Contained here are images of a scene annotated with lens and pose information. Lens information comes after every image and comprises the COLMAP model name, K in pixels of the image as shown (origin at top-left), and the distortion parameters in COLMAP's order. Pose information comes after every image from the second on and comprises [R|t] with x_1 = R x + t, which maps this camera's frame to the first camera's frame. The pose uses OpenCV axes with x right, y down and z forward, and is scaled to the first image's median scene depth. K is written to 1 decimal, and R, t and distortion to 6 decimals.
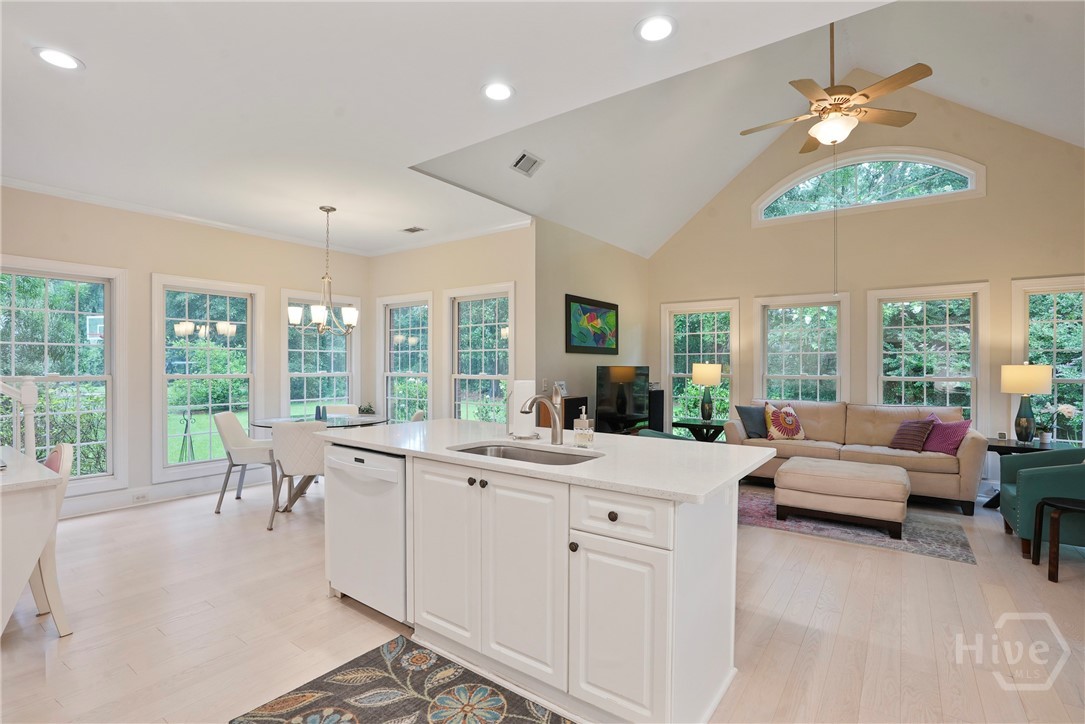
lens RADIAL K [[516.8, 0, 541.5], [0, 516.8, 365.7], [0, 0, 1]] dist [-0.047152, 0.015609]
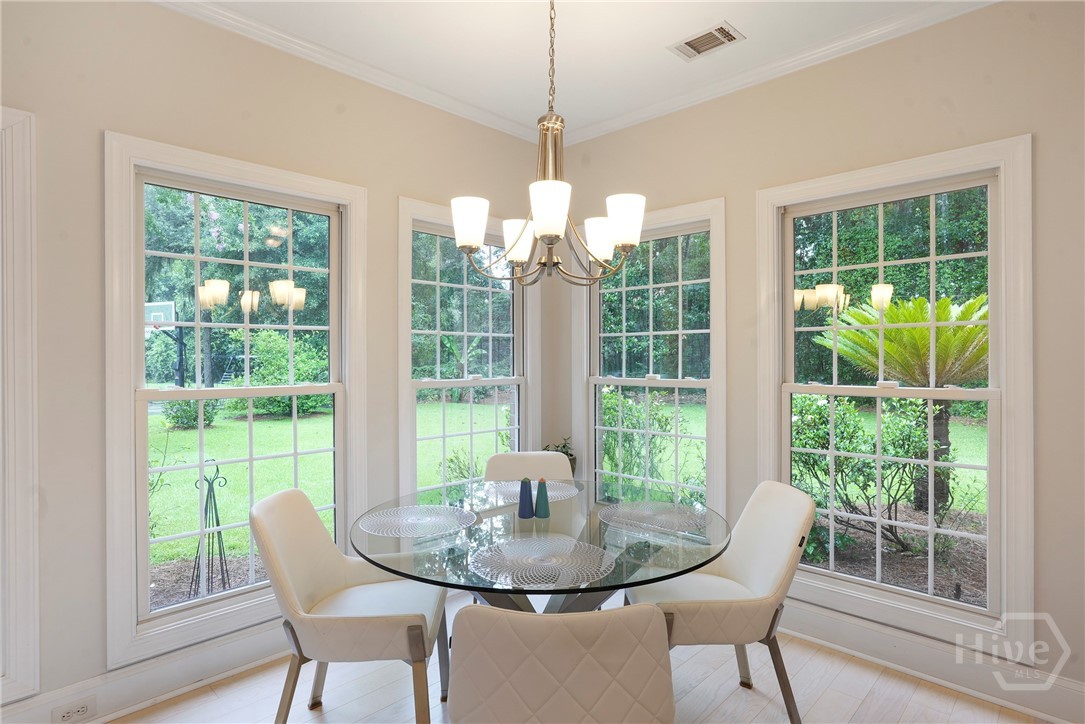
lens RADIAL K [[568.5, 0, 541.2], [0, 568.5, 368.3], [0, 0, 1]] dist [-0.028011, 0.011862]
pose [[0.989730, 0.005469, -0.142846, -0.271870], [-0.003807, 0.999922, 0.011907, -0.003073], [0.142900, -0.011241, 0.989673, 0.450461]]
